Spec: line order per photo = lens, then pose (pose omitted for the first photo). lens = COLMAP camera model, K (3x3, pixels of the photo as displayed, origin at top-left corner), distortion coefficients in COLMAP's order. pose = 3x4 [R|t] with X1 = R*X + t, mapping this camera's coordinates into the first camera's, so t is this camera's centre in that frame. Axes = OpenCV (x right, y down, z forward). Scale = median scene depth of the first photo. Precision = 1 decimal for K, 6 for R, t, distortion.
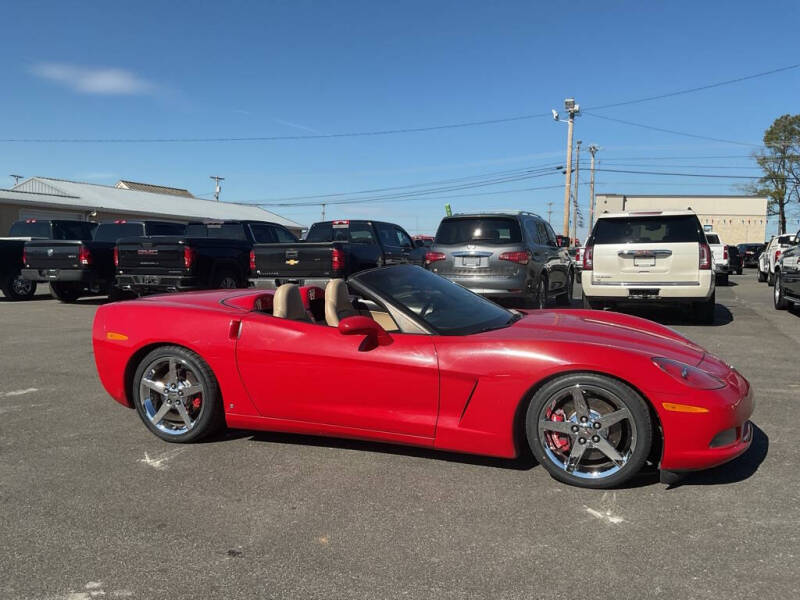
lens RADIAL K [[662.7, 0, 400.9], [0, 662.7, 305.2], [0, 0, 1]] dist [0.078313, -0.143155]
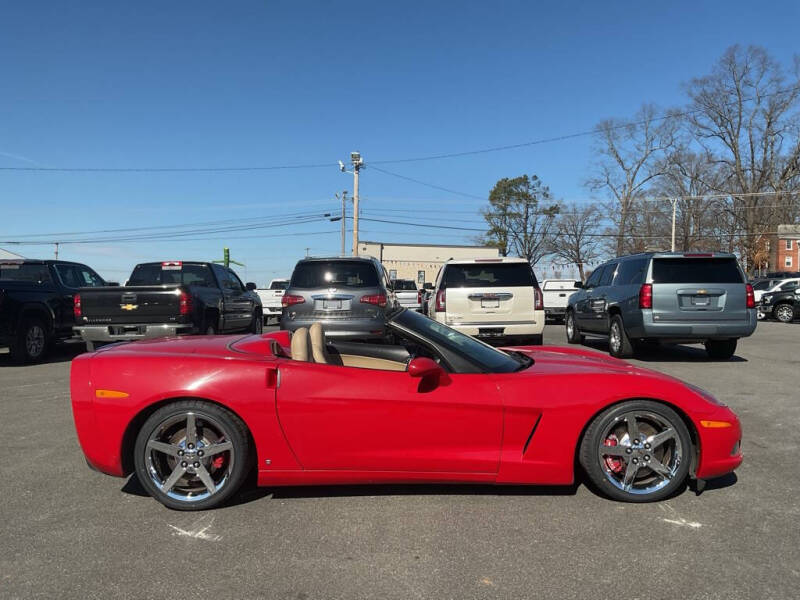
lens RADIAL K [[662.7, 0, 398.5], [0, 662.7, 297.8], [0, 0, 1]] dist [0.078313, -0.143155]
pose [[0.931822, -0.004603, 0.362885, -0.174867], [0.032354, 0.996992, -0.070434, -0.001673], [-0.361469, 0.077373, 0.929168, 0.024985]]
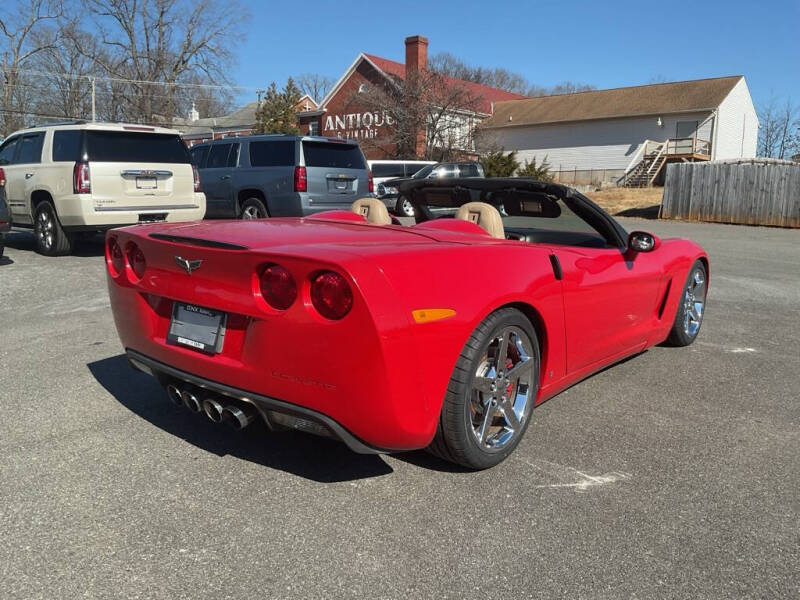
lens RADIAL K [[662.7, 0, 402.5], [0, 662.7, 295.6], [0, 0, 1]] dist [0.078313, -0.143155]
pose [[0.300201, -0.147753, 0.942363, -0.399992], [0.061732, 0.988869, 0.135379, -0.015864], [-0.951876, 0.017533, 0.305981, 0.388347]]
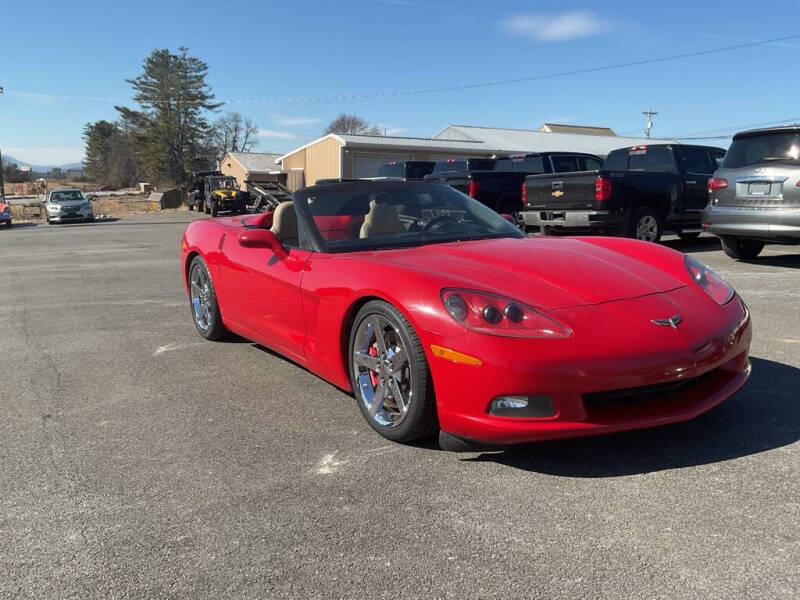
lens RADIAL K [[662.7, 0, 397.6], [0, 662.7, 306.7], [0, 0, 1]] dist [0.078313, -0.143155]
pose [[0.797372, 0.091474, -0.596515, 0.264148], [-0.039102, 0.994200, 0.100190, 0.009337], [0.602220, -0.056564, 0.796324, 0.123232]]
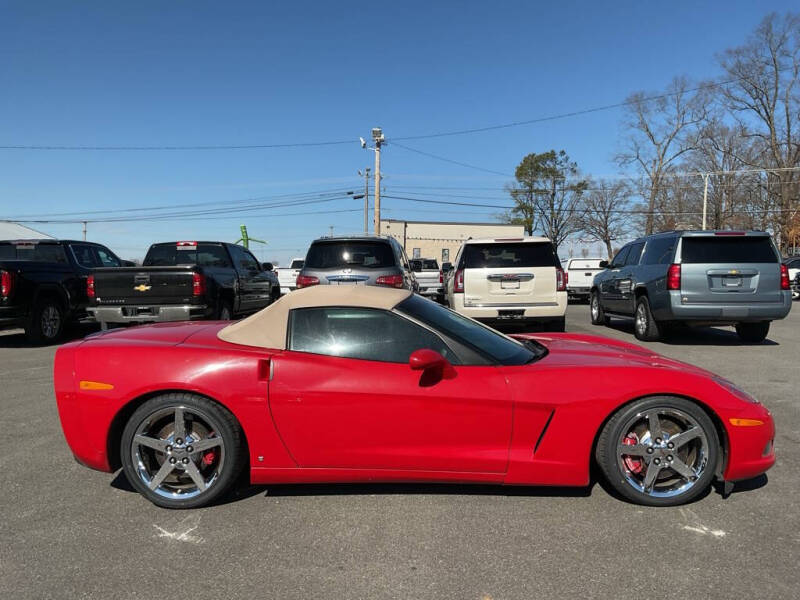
lens RADIAL K [[662.7, 0, 399.0], [0, 662.7, 300.1], [0, 0, 1]] dist [0.078313, -0.143155]
pose [[0.944677, -0.016916, 0.327565, -0.151968], [0.030012, 0.998938, -0.034965, -0.007820], [-0.326626, 0.042861, 0.944181, 0.047416]]
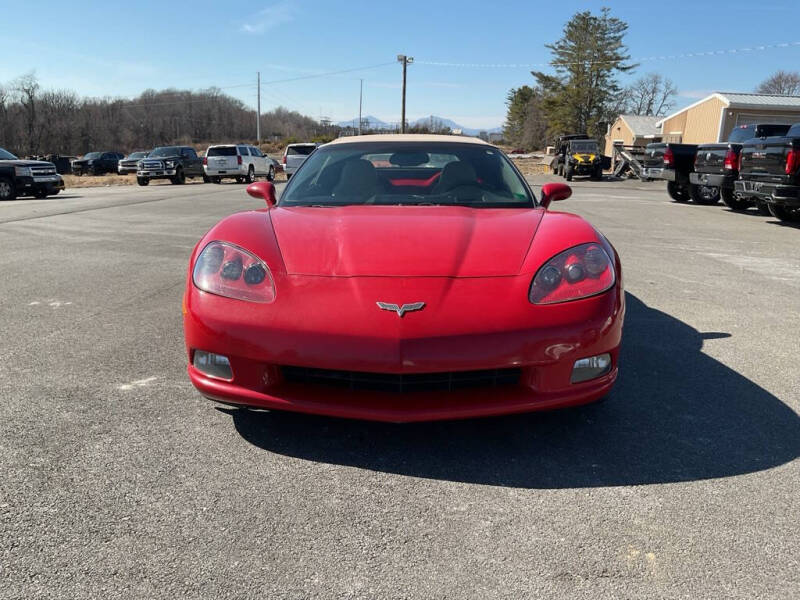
lens RADIAL K [[673.9, 0, 400.2], [0, 673.9, 305.5], [0, 0, 1]] dist [0.014085, -0.045097]
pose [[0.330876, 0.209903, -0.920034, 0.399629], [-0.100132, 0.977254, 0.186947, -0.005226], [0.938347, 0.030268, 0.344368, 0.313389]]
